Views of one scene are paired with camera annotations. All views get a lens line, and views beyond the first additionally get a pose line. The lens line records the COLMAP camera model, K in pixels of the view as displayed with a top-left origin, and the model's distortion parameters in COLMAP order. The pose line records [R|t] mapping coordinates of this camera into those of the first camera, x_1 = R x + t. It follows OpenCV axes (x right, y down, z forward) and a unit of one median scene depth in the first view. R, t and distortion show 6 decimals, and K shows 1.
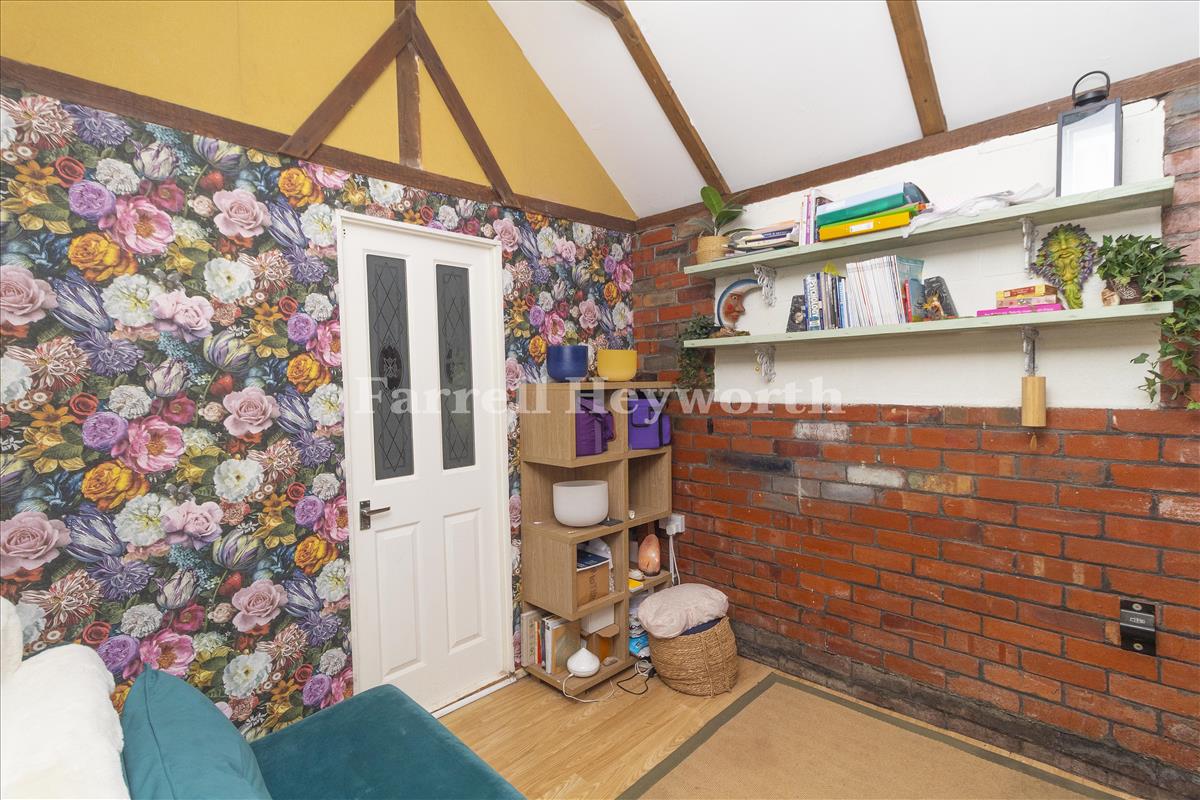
lens RADIAL K [[568.8, 0, 600.0], [0, 568.8, 400.0], [0, 0, 1]] dist [0.003272, 0.000603]
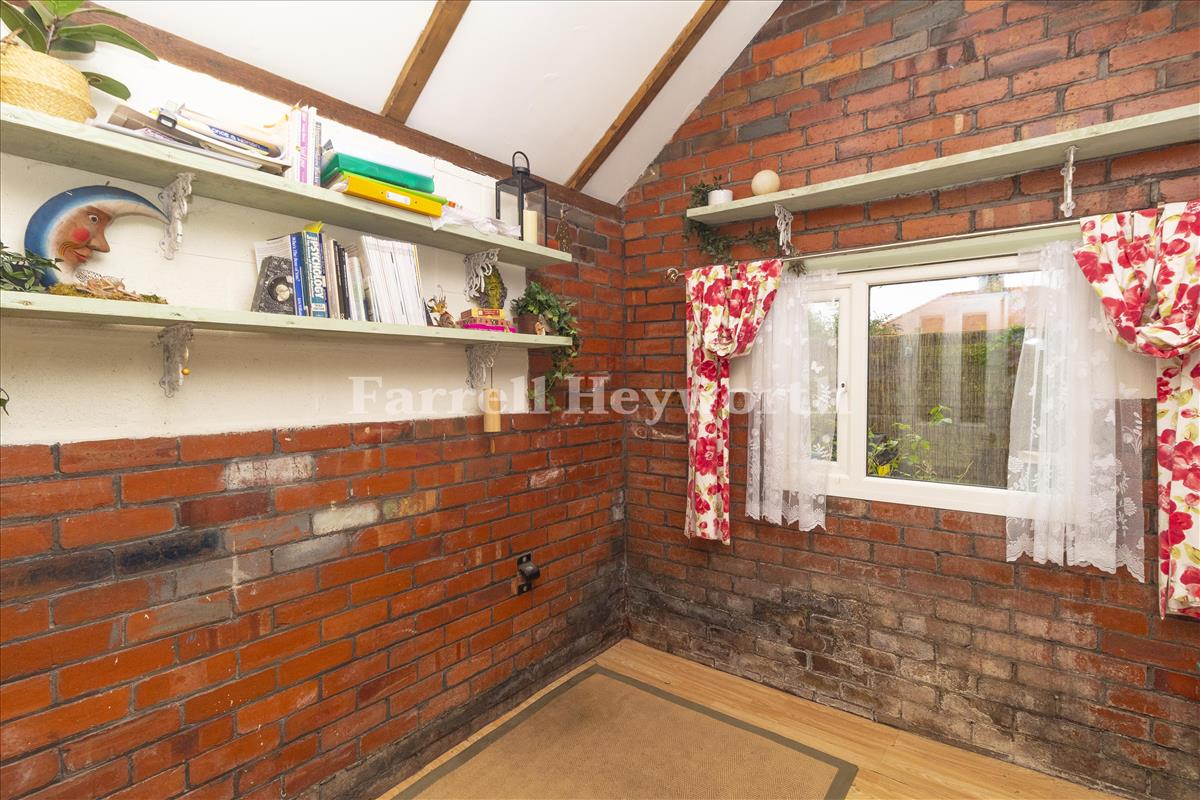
lens RADIAL K [[568.8, 0, 600.0], [0, 568.8, 400.0], [0, 0, 1]] dist [0.003272, 0.000603]
pose [[-0.119973, -0.003377, 0.992771, -0.332414], [0.051825, 0.998609, 0.009659, -0.014639], [-0.991424, 0.052609, -0.119631, 0.763593]]
